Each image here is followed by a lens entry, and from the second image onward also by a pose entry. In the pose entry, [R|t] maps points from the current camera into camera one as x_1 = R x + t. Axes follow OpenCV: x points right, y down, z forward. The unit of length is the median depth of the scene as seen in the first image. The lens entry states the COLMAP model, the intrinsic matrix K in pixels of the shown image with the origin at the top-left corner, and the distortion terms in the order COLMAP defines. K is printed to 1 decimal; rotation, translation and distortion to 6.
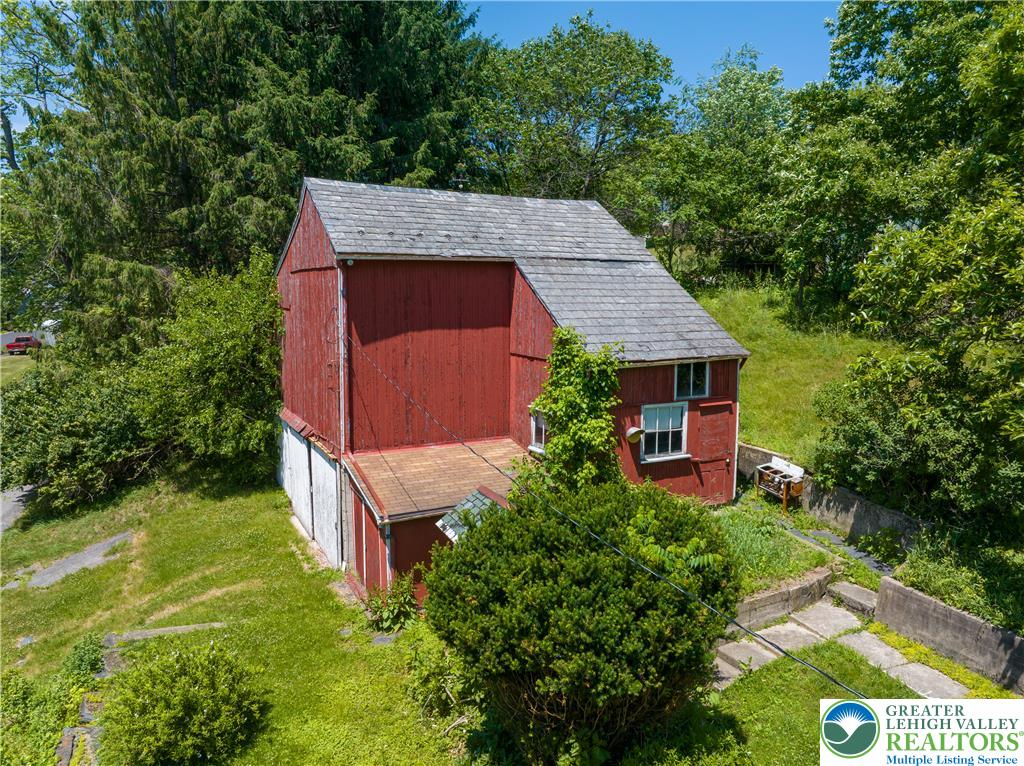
lens RADIAL K [[713.1, 0, 528.4], [0, 713.1, 381.6], [0, 0, 1]] dist [-0.046785, -0.001697]
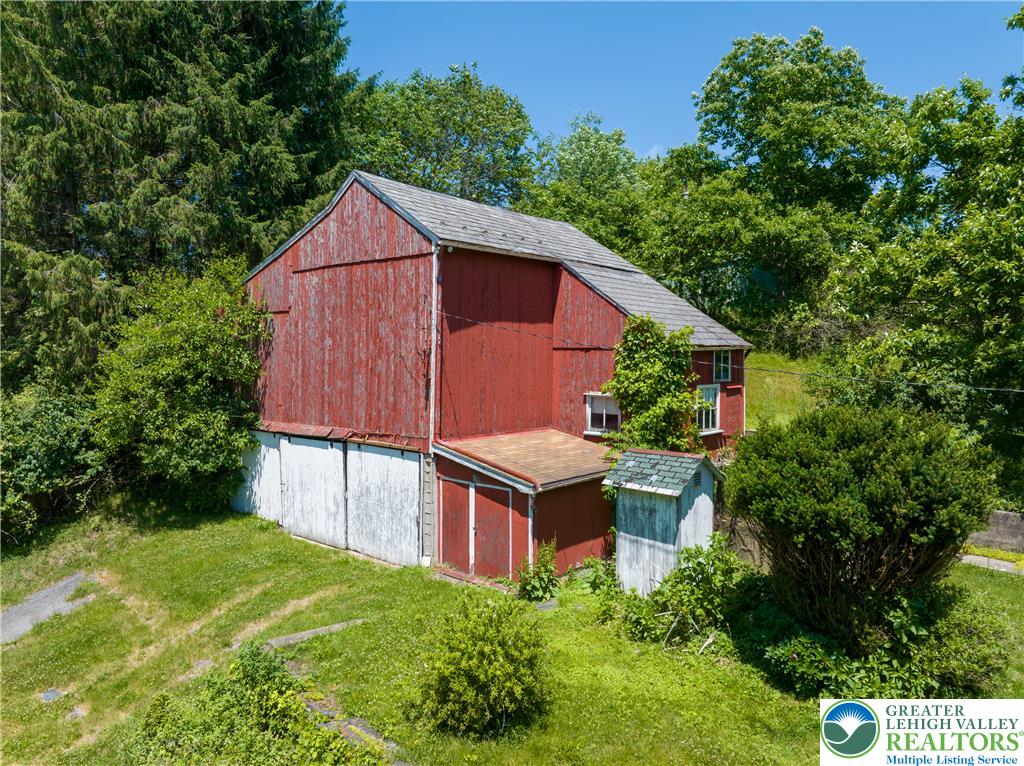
lens RADIAL K [[713.1, 0, 528.4], [0, 713.1, 381.6], [0, 0, 1]] dist [-0.046785, -0.001697]
pose [[0.932104, -0.014696, 0.361893, -0.454619], [0.045275, 0.996067, -0.076161, 0.091270], [-0.359350, 0.087374, 0.929104, 0.024150]]
